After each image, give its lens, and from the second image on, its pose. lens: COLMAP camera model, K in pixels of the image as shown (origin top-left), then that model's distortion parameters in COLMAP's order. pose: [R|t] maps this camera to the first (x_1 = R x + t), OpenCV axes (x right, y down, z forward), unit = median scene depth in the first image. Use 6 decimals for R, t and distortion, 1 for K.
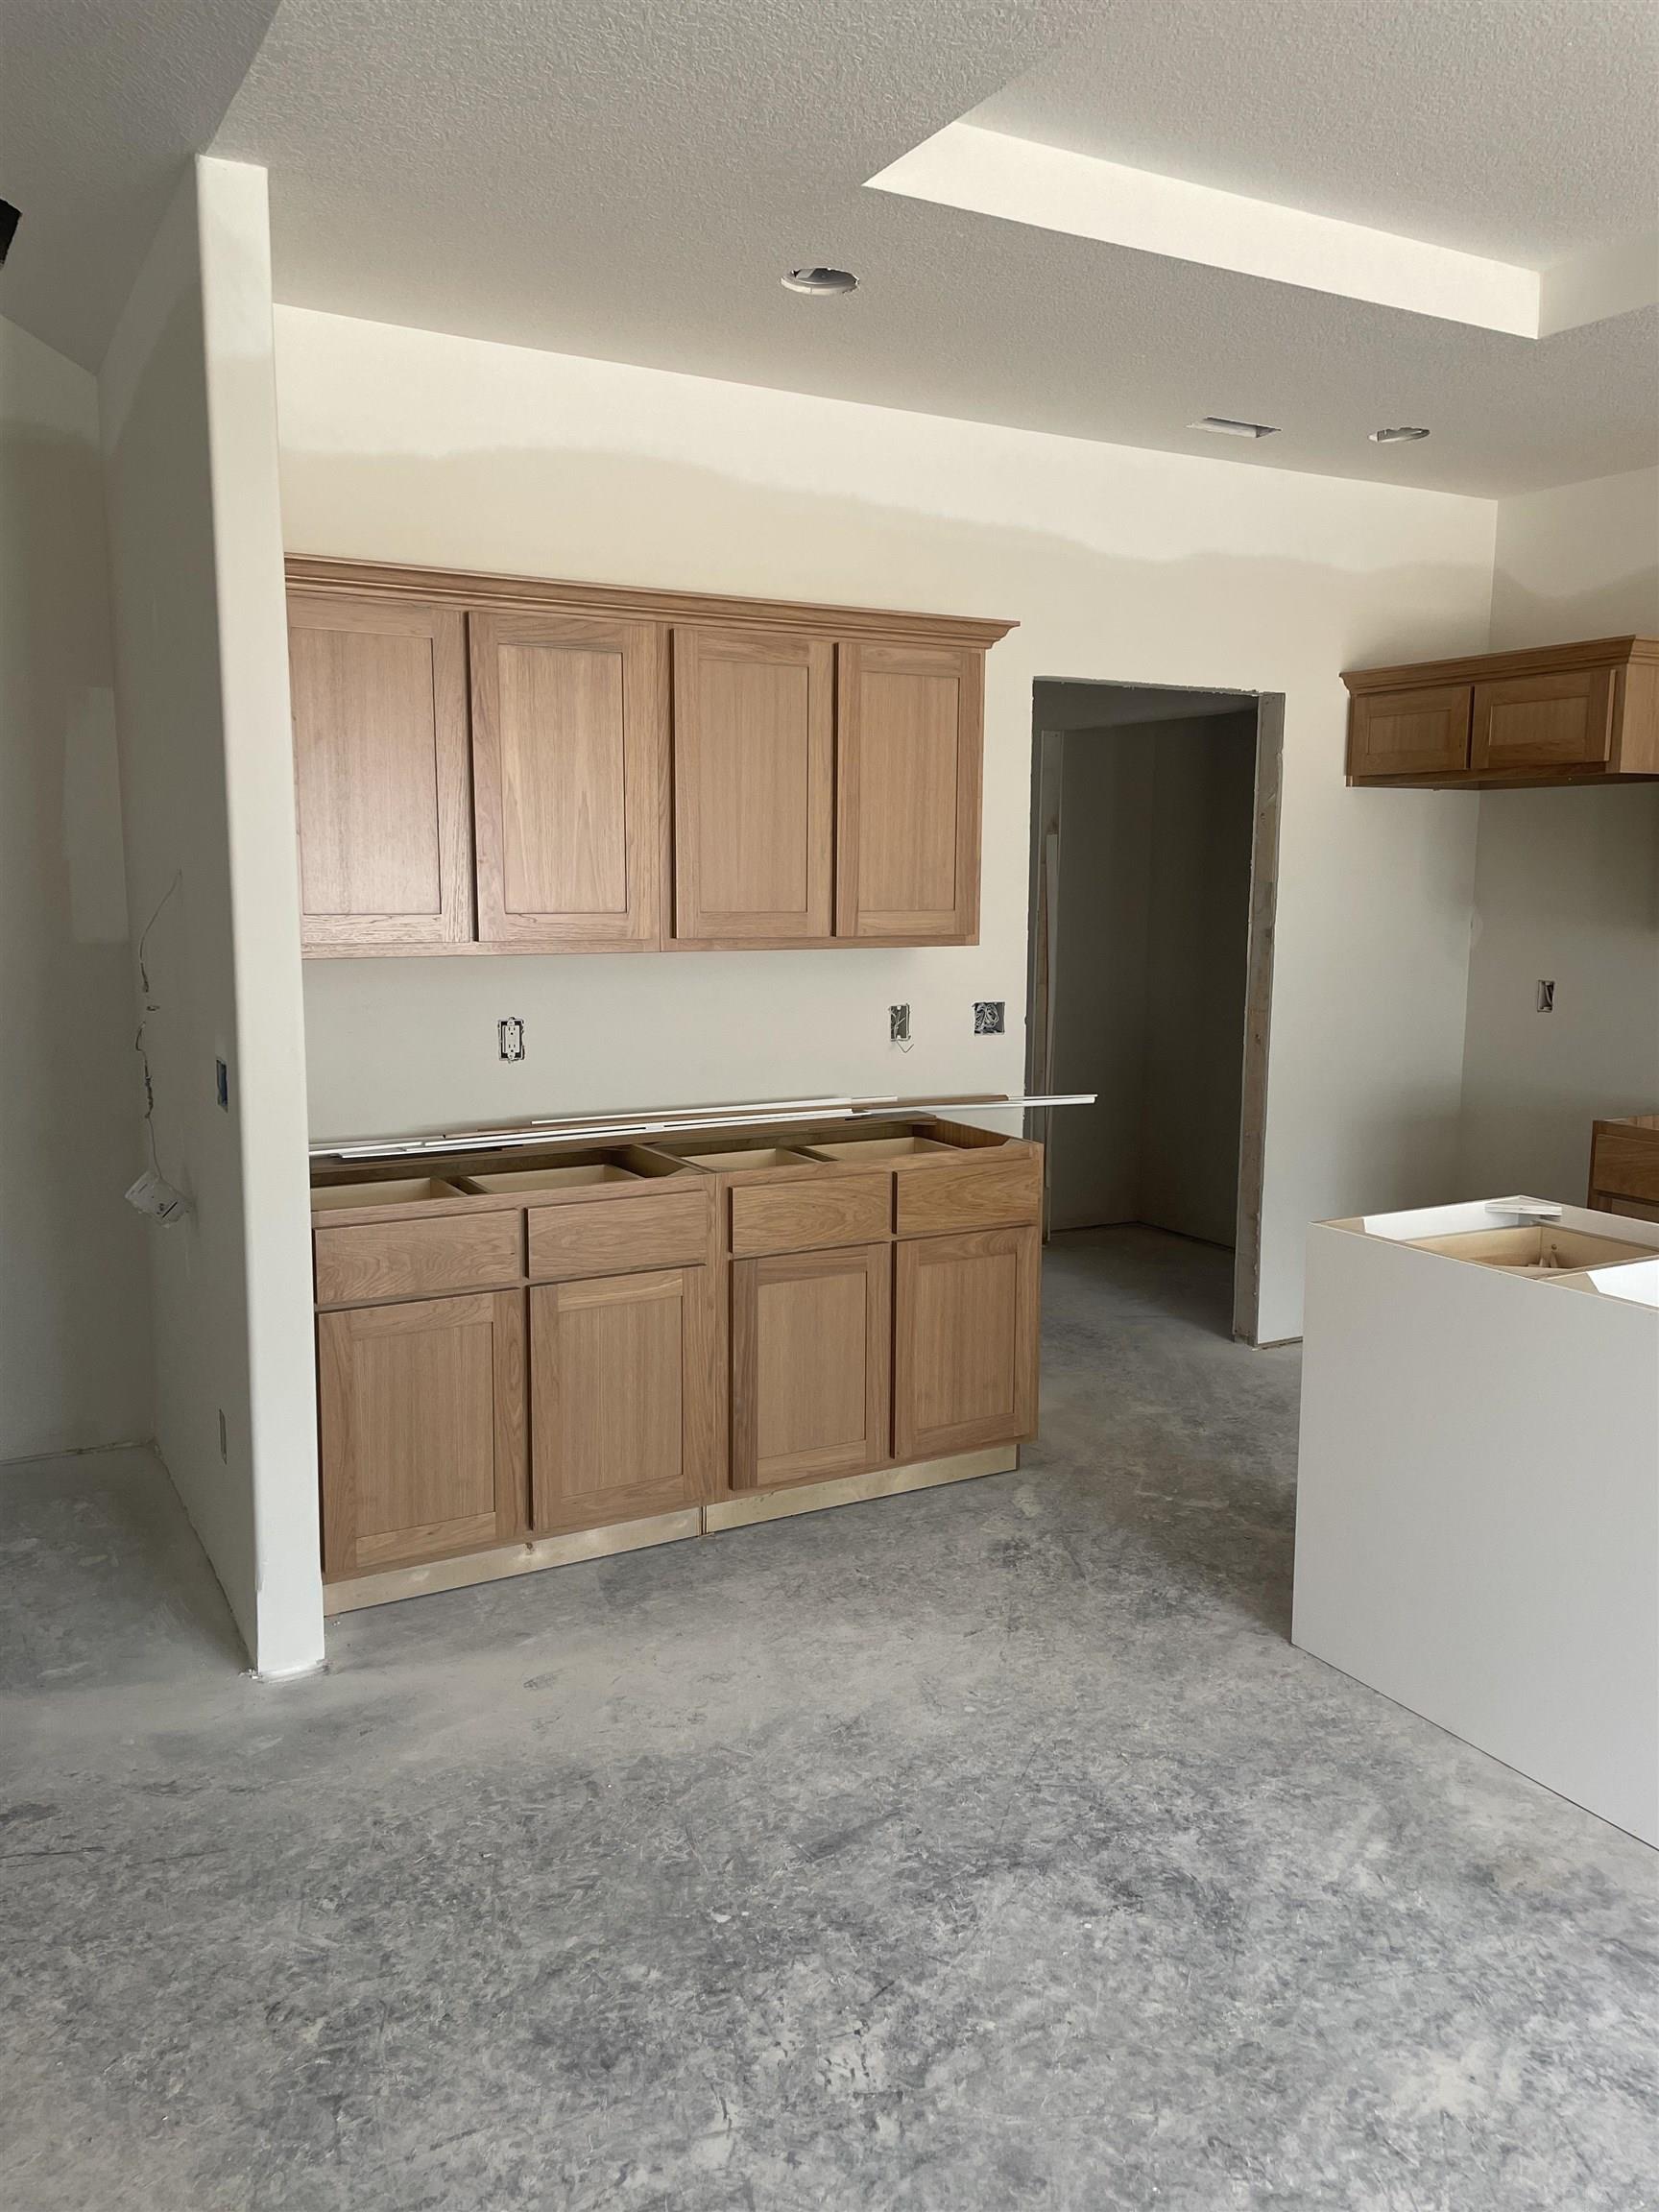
lens RADIAL K [[1658.6, 0, 834.6], [0, 1658.6, 1097.1], [0, 0, 1]] dist [0.086383, -0.105213]
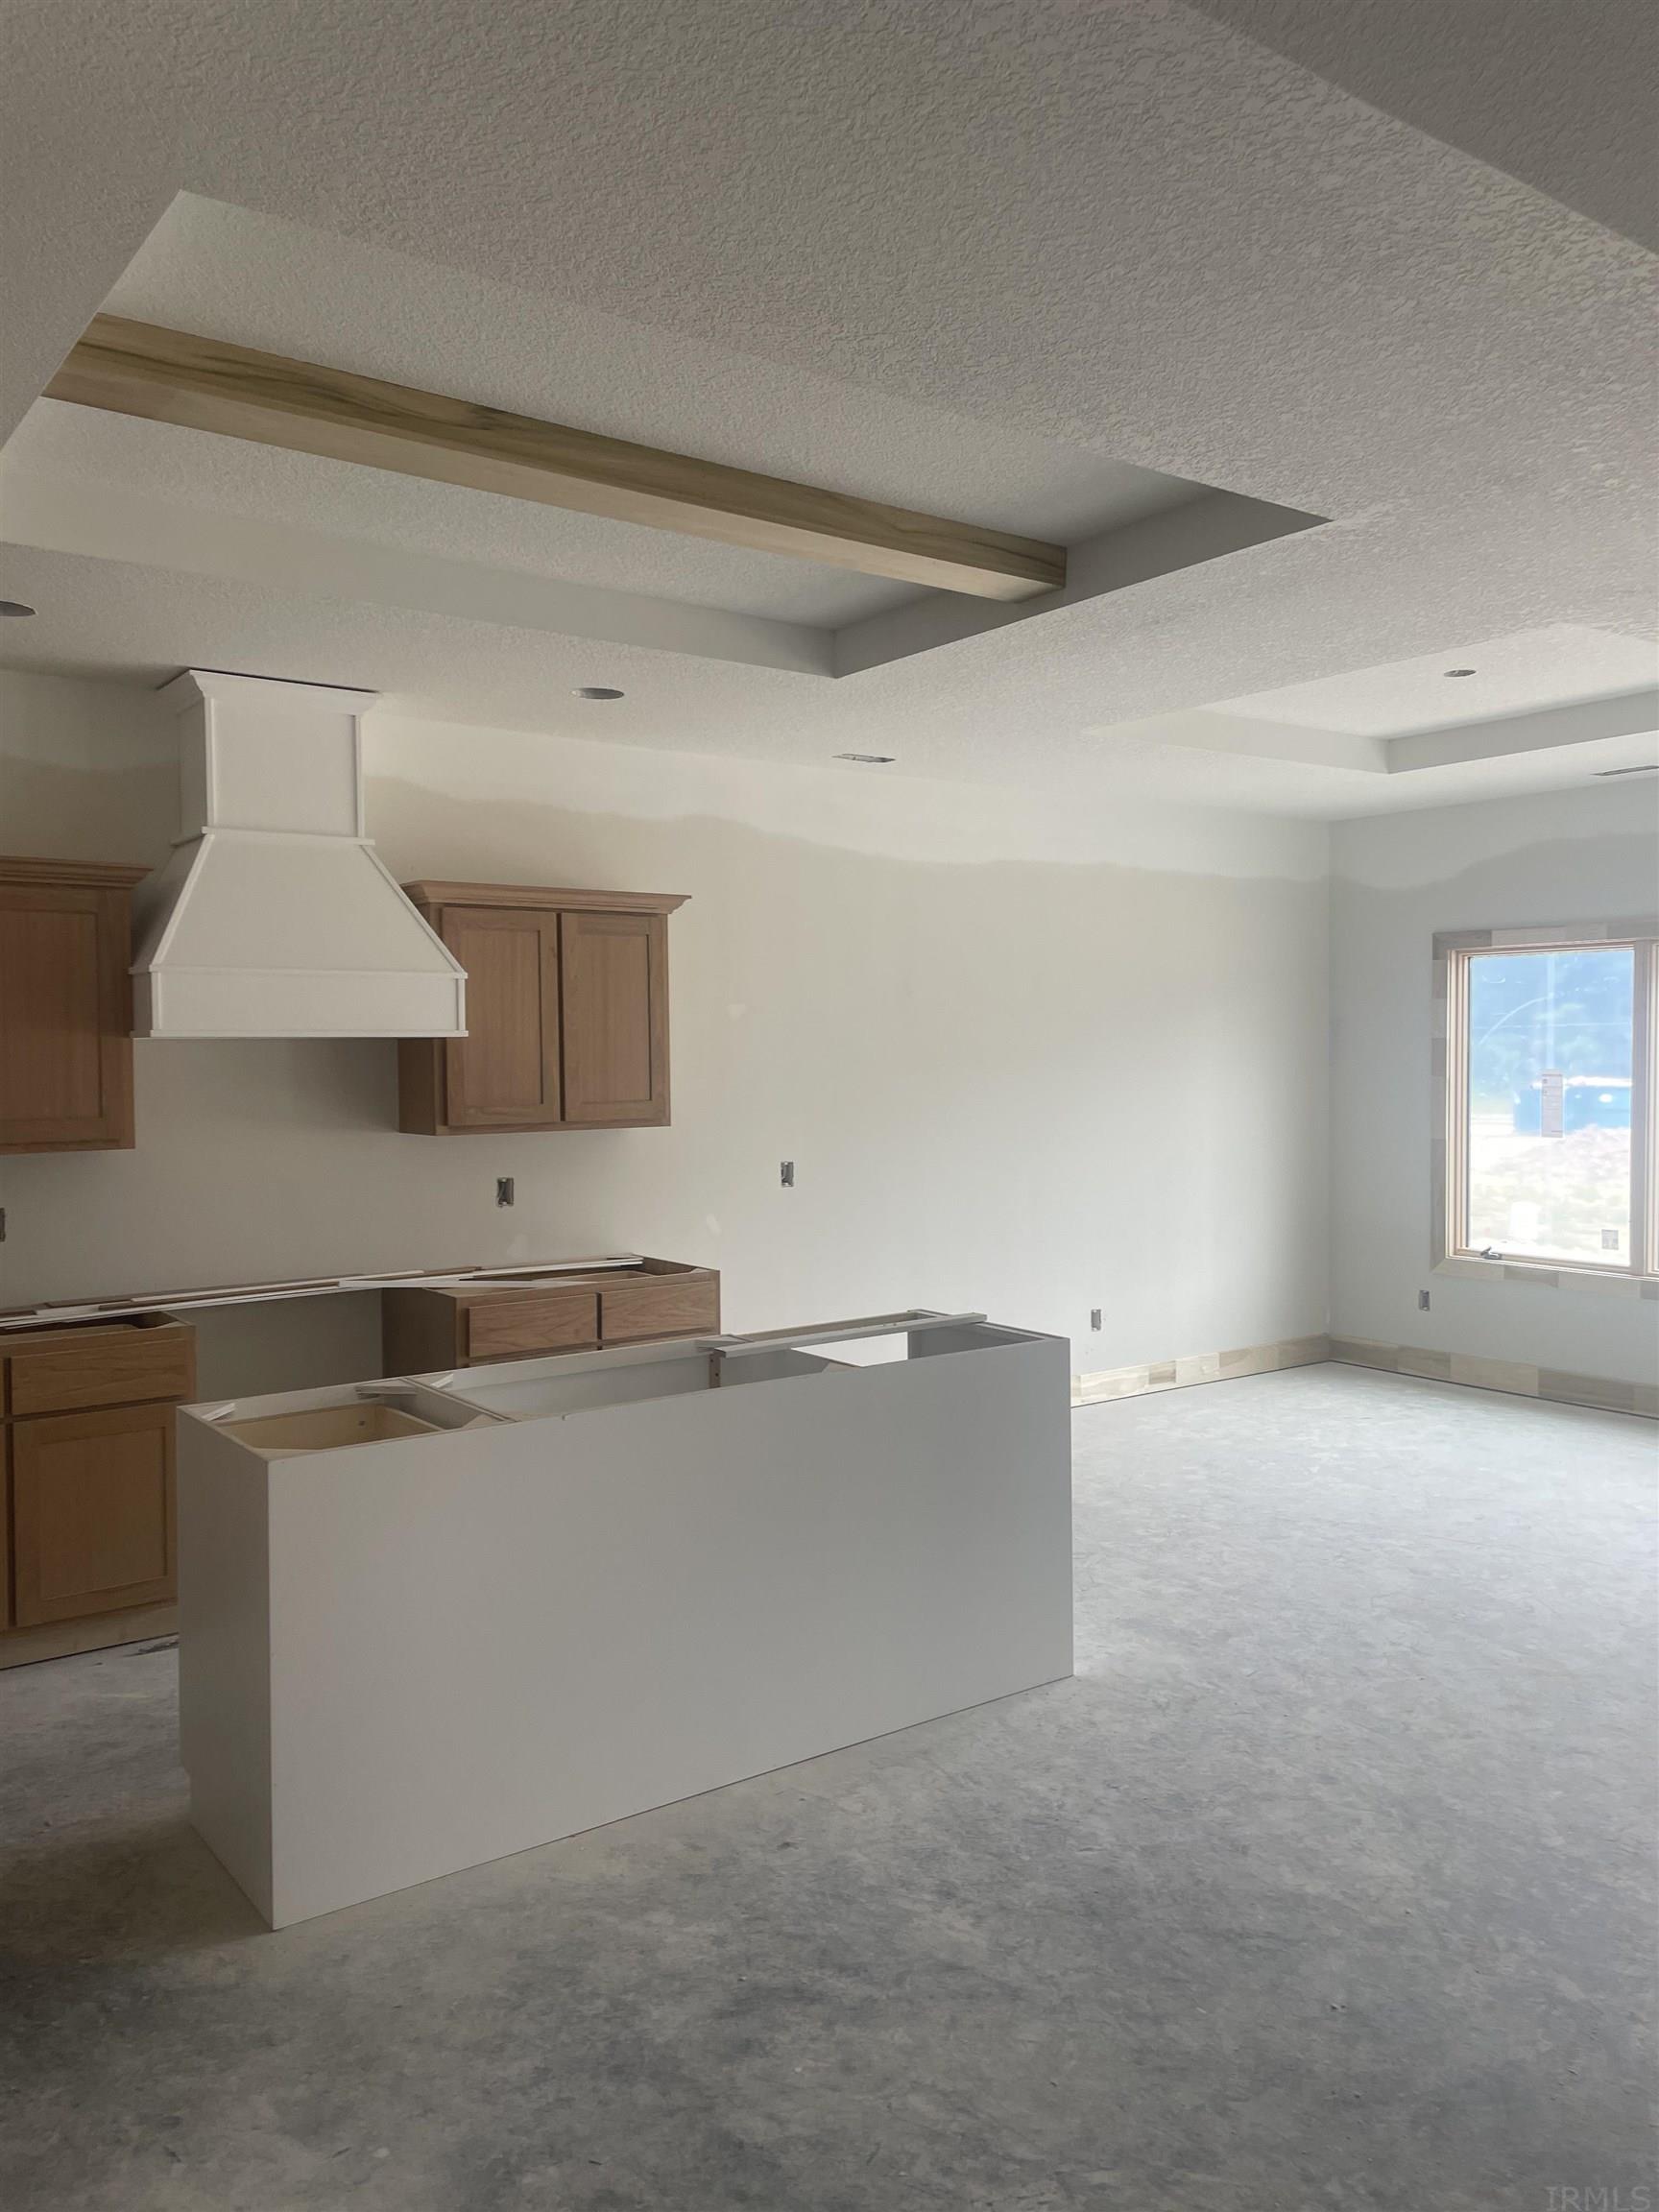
lens RADIAL K [[1658.6, 0, 812.4], [0, 1658.6, 1104.9], [0, 0, 1]] dist [0.086383, -0.105213]
pose [[-0.118520, -0.036621, 0.992276, -0.620621], [0.143991, 0.988123, 0.053667, -0.117989], [-0.982456, 0.149240, -0.111839, 0.712271]]
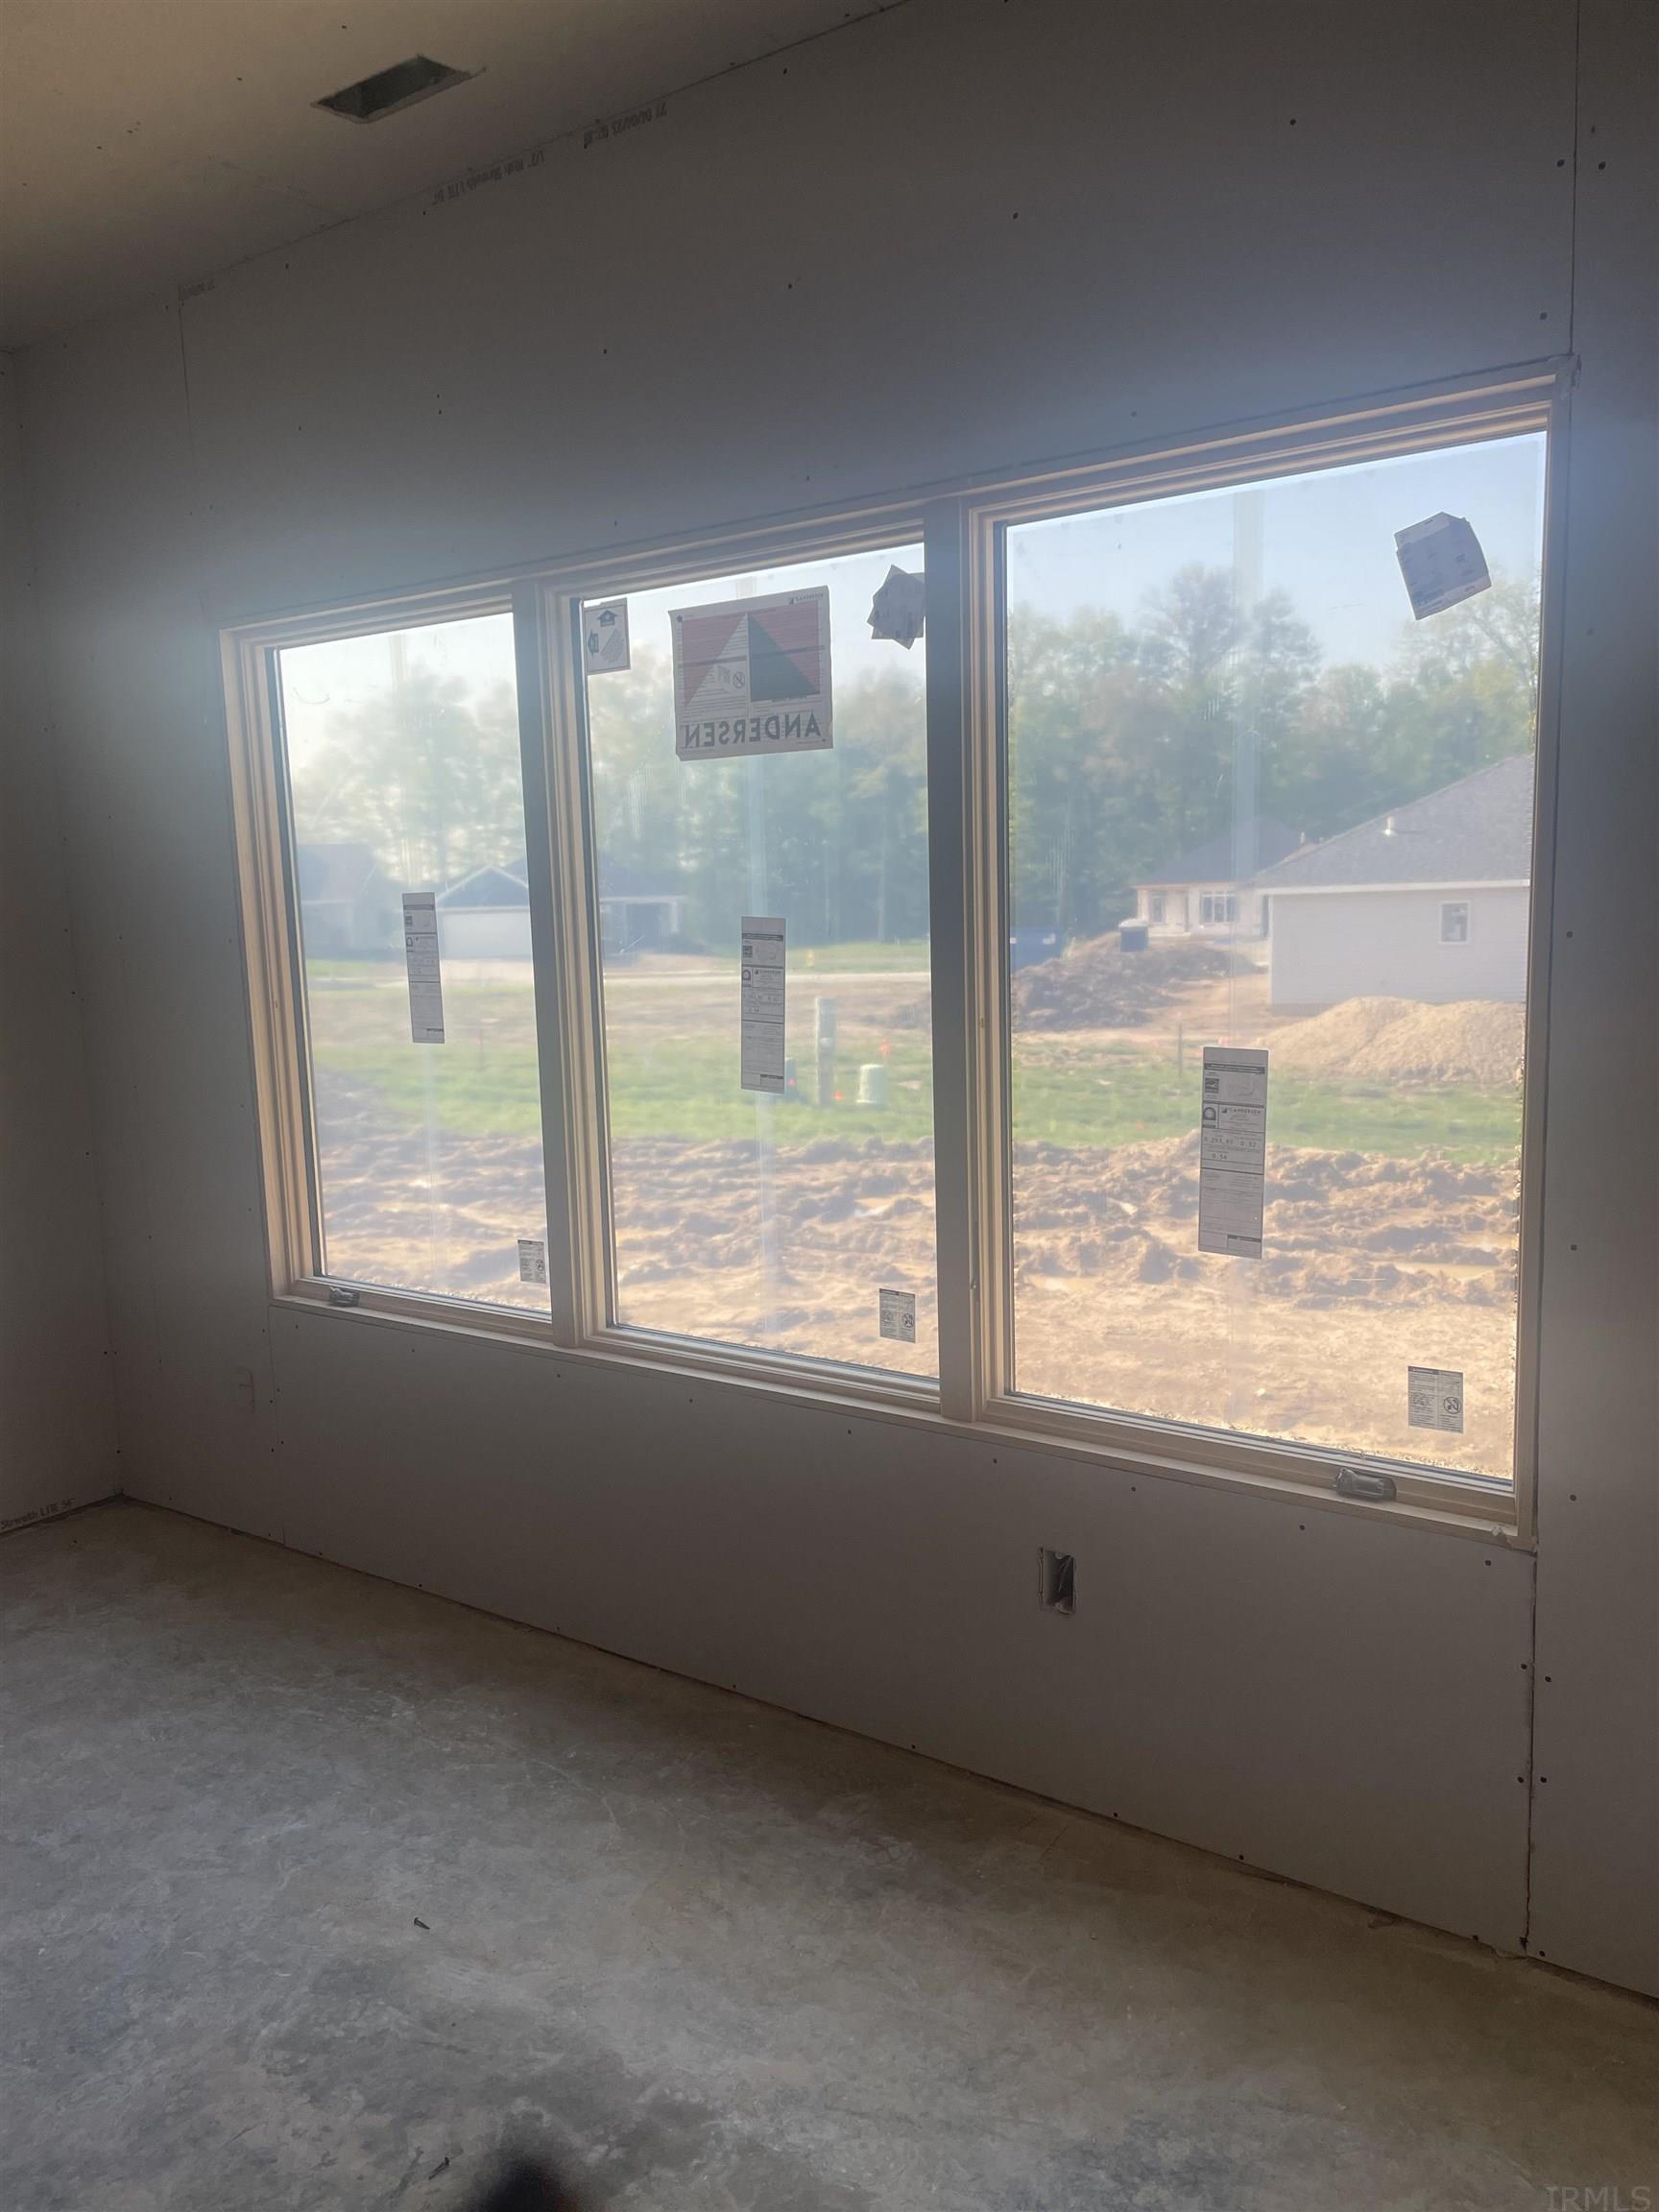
lens RADIAL K [[1658.6, 0, 847.9], [0, 1658.6, 1135.8], [0, 0, 1]] dist [0.086383, -0.105213]
pose [[-0.425937, -0.120310, 0.896718, 0.393623], [0.155146, 0.966726, 0.203396, 0.063934], [-0.891352, 0.225756, -0.393099, -0.265971]]
